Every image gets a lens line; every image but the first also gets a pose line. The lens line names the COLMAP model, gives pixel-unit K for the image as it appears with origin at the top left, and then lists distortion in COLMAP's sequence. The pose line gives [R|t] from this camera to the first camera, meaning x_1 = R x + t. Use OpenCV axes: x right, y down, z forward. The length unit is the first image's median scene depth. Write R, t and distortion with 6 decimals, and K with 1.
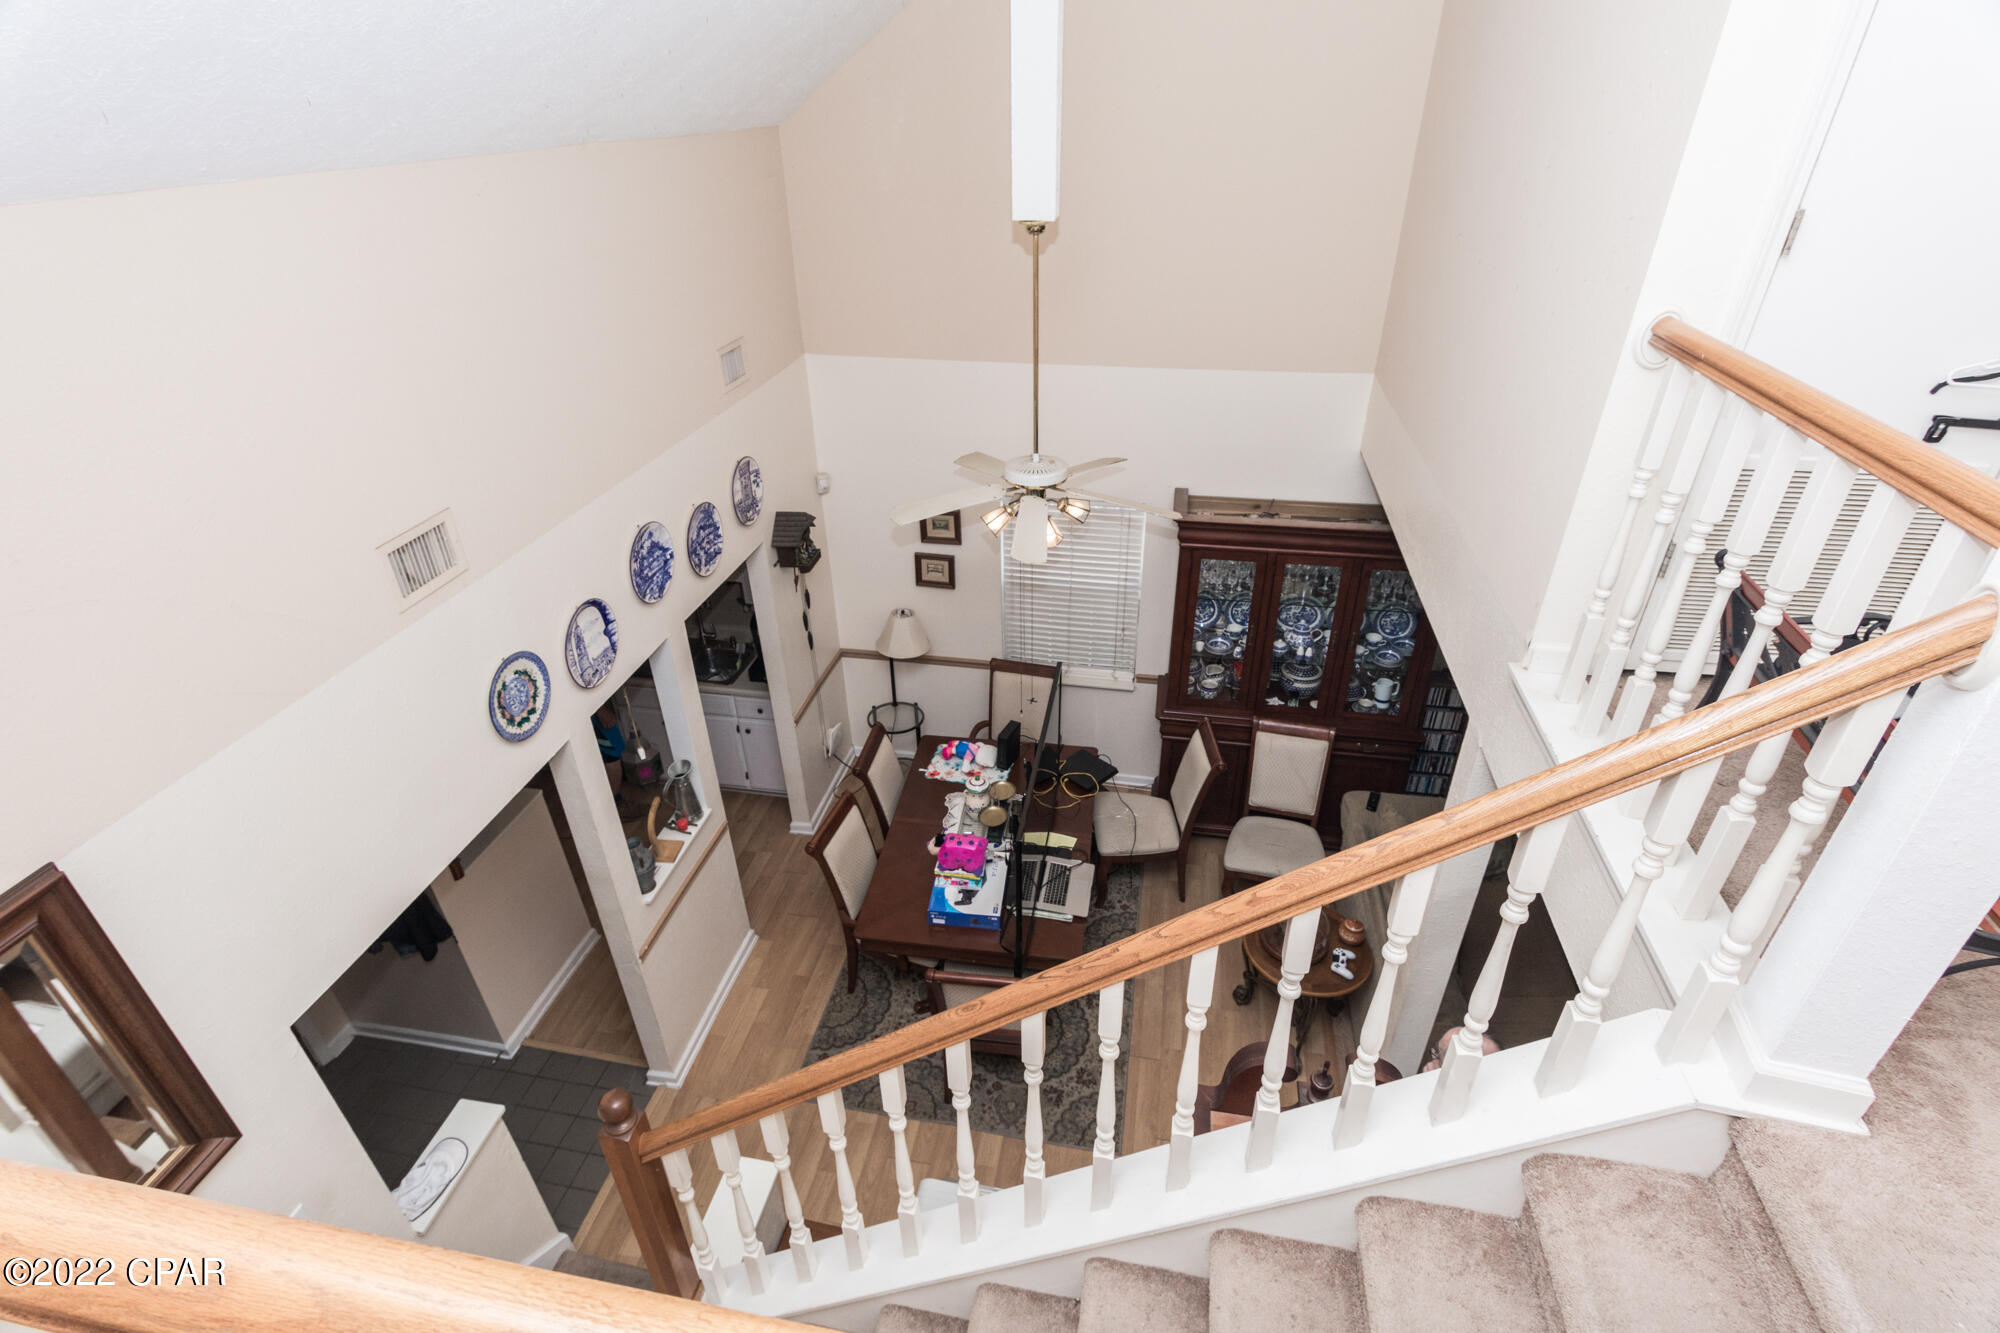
lens RADIAL K [[960.2, 0, 992.8], [0, 960.2, 657.6], [0, 0, 1]] dist [0.002979, 0.000655]
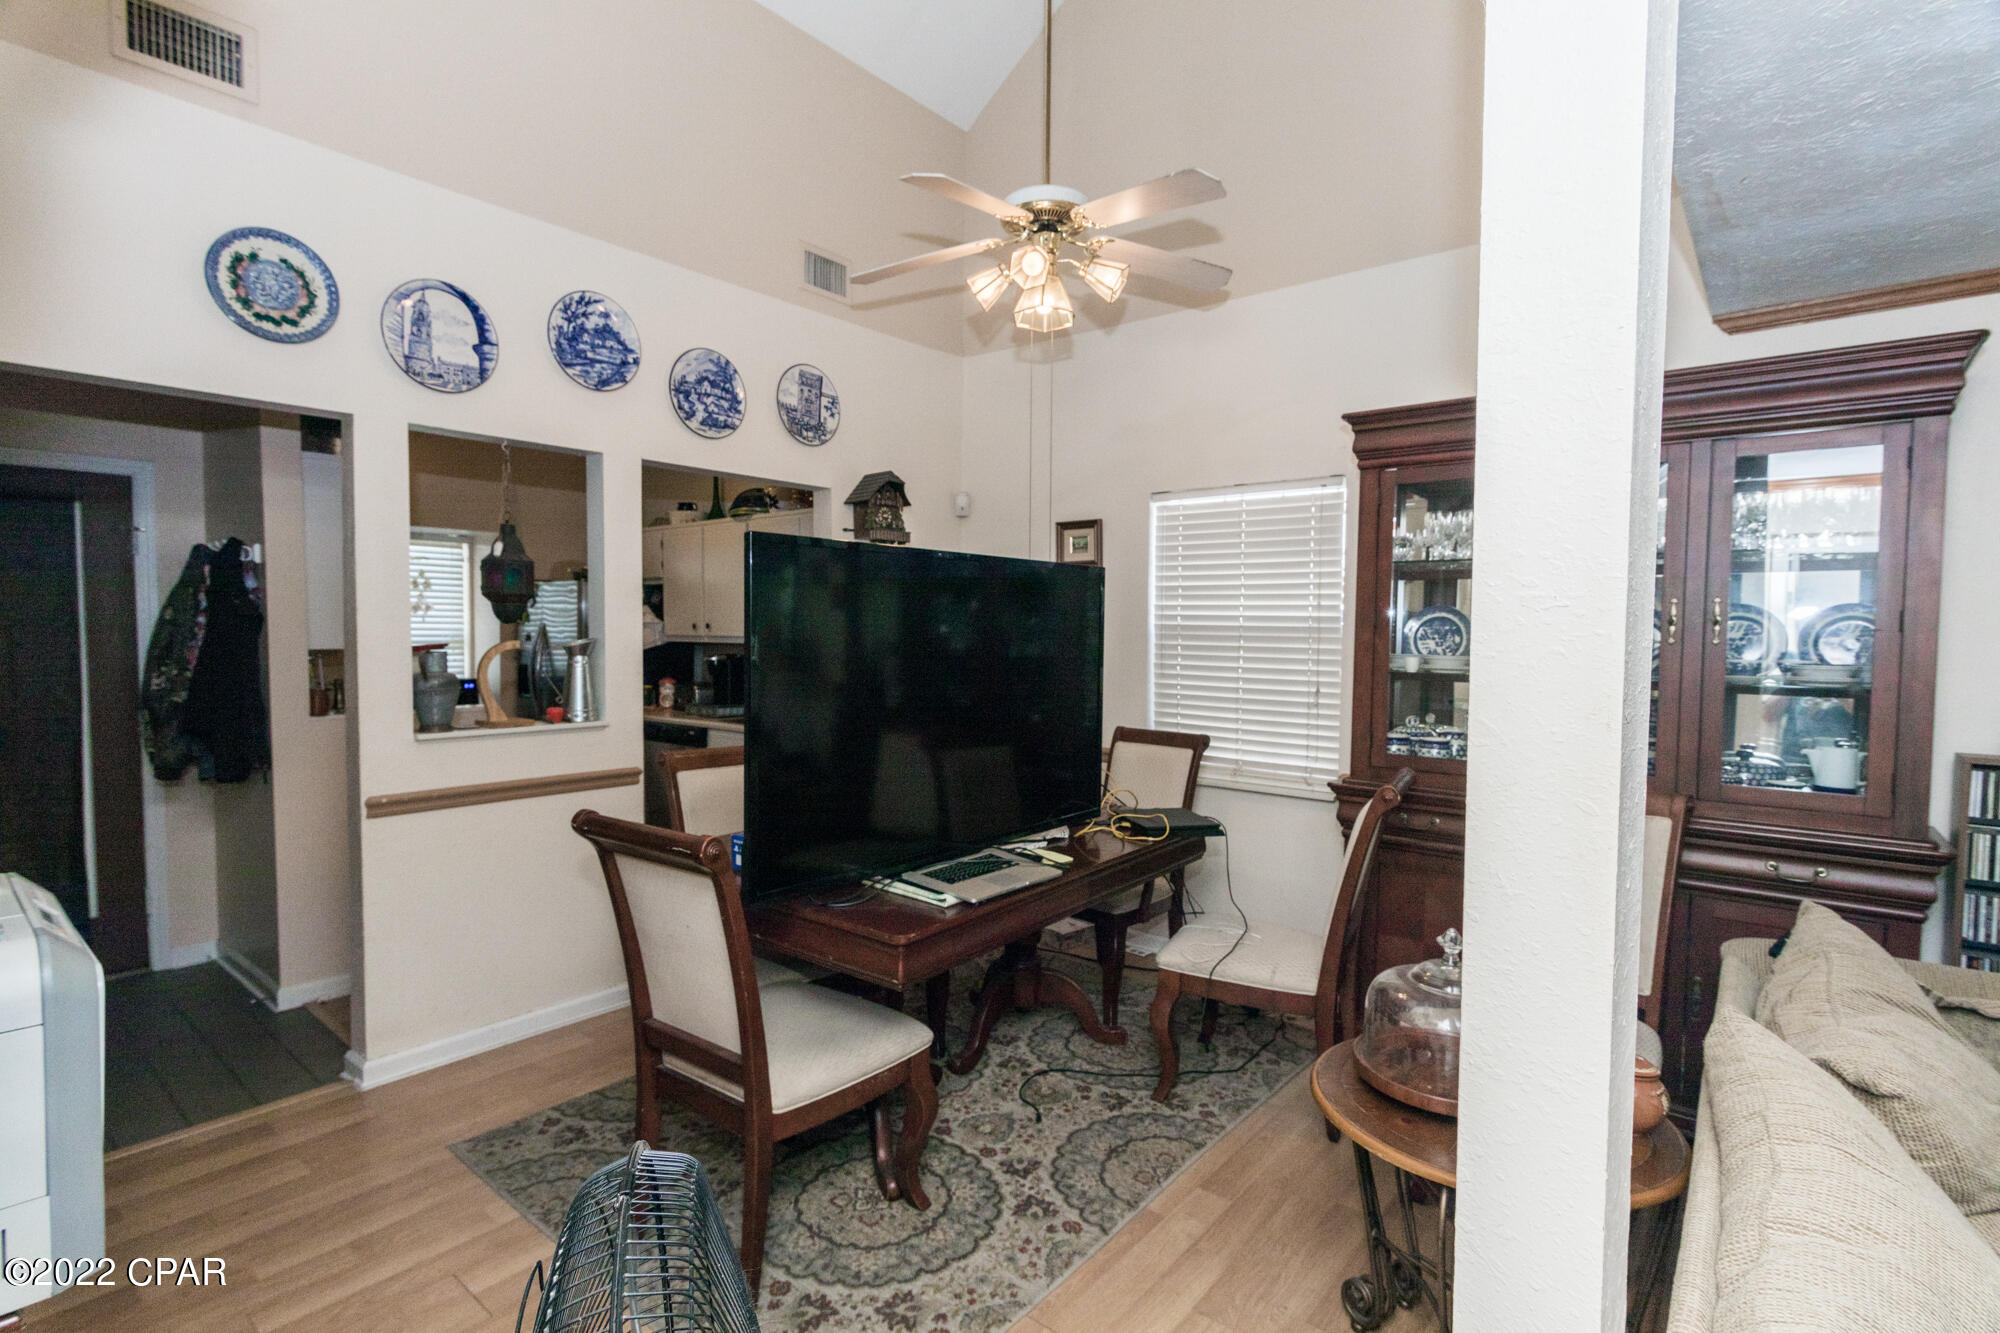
lens RADIAL K [[960.2, 0, 996.2], [0, 960.2, 667.4], [0, 0, 1]] dist [0.002979, 0.000655]
pose [[0.873792, 0.043168, -0.484381, 0.330789], [-0.270295, 0.871133, -0.409961, 0.352408], [0.404263, 0.489147, 0.772857, 0.544915]]
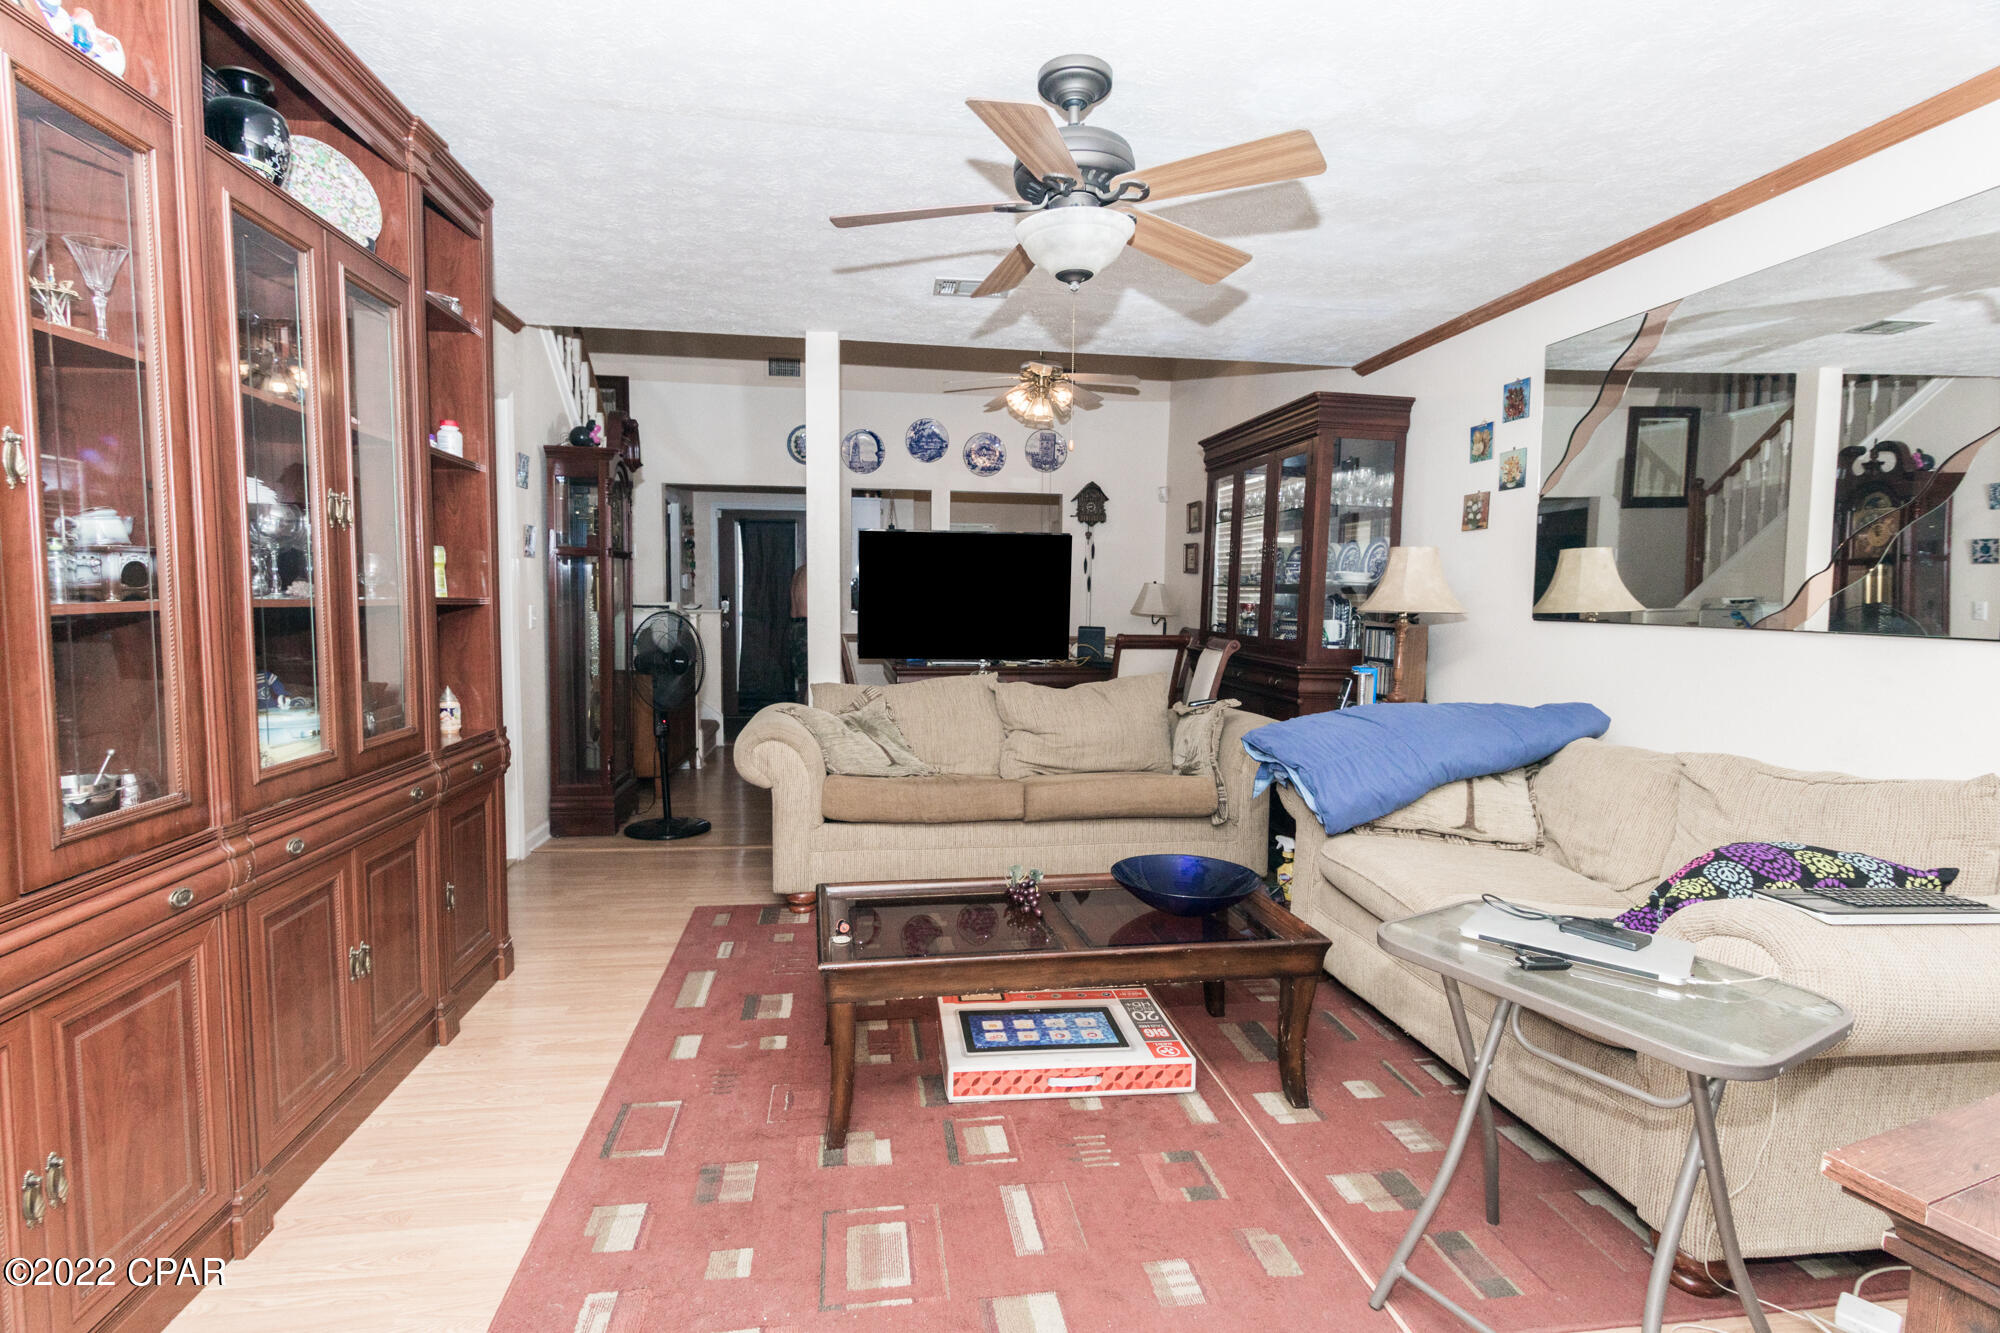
lens RADIAL K [[960.2, 0, 979.0], [0, 960.2, 671.6], [0, 0, 1]] dist [0.002979, 0.000655]
pose [[0.311581, 0.095157, -0.945443, 1.307656], [-0.505630, 0.859017, -0.080178, 0.340106], [0.804522, 0.503026, 0.315768, 0.620861]]
